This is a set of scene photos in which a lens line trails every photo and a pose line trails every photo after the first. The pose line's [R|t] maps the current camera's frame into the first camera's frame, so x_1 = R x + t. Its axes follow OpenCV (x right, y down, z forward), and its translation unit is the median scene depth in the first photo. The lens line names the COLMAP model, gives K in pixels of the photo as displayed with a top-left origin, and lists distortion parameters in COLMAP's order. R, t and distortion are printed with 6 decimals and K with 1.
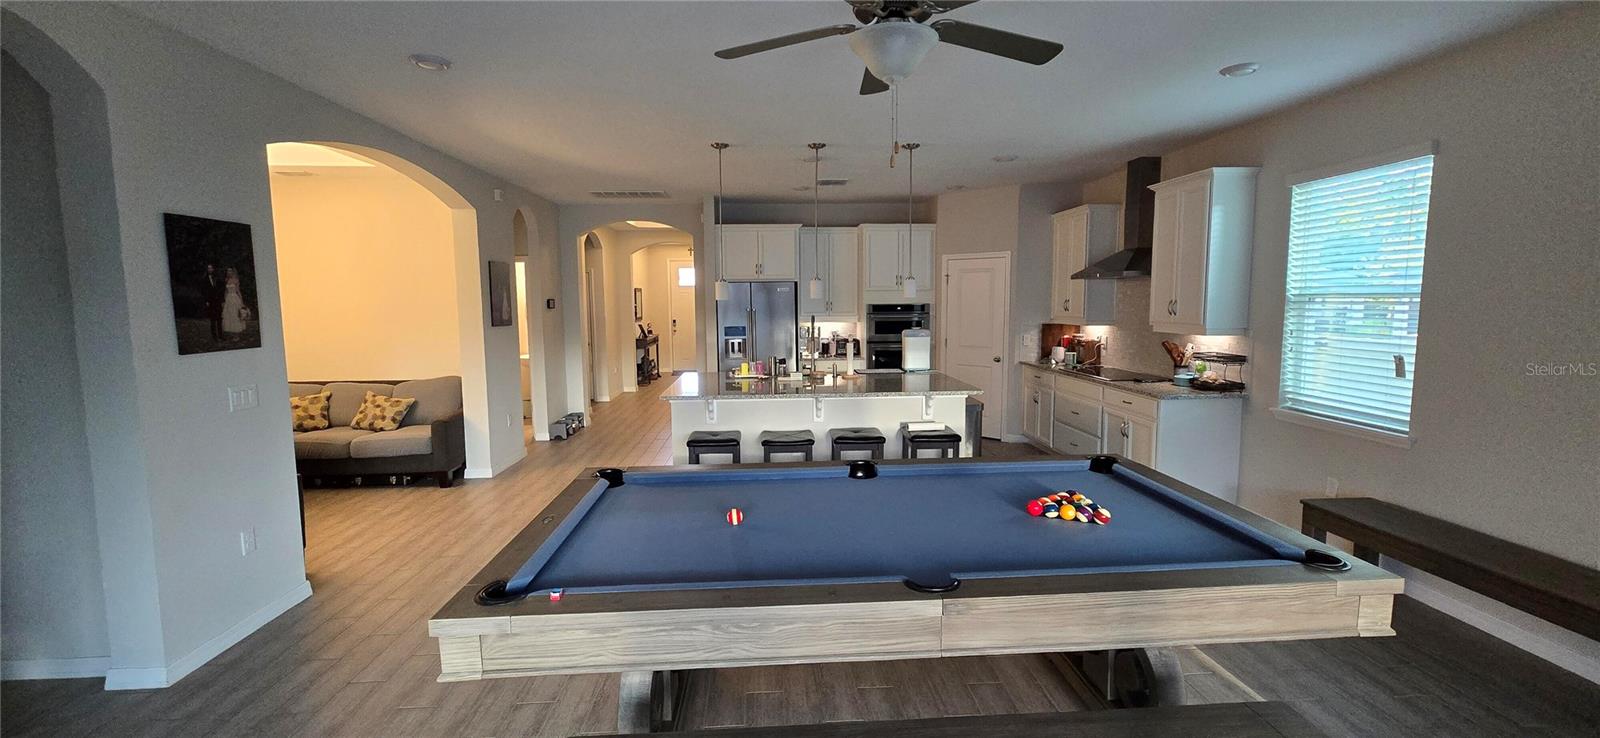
lens RADIAL K [[649.9, 0, 809.1], [0, 649.9, 361.2], [0, 0, 1]] dist [0.002434, -0.000154]
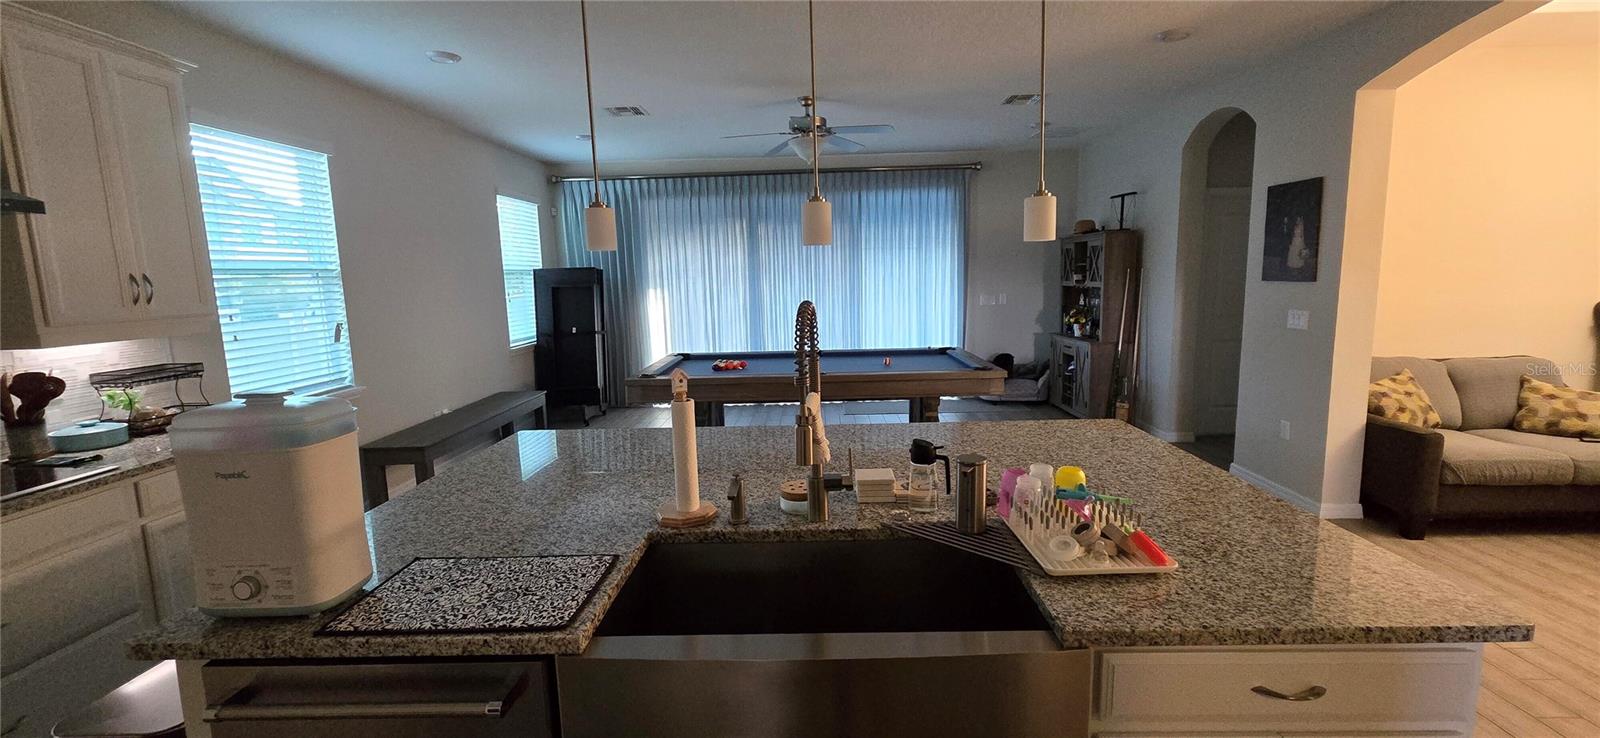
lens RADIAL K [[649.9, 0, 809.1], [0, 649.9, 361.2], [0, 0, 1]] dist [0.002434, -0.000154]
pose [[-0.995124, 0.019252, 0.096739, -0.041908], [0.041464, 0.971549, 0.233180, -0.198355], [-0.089497, 0.236054, -0.967610, 2.297655]]
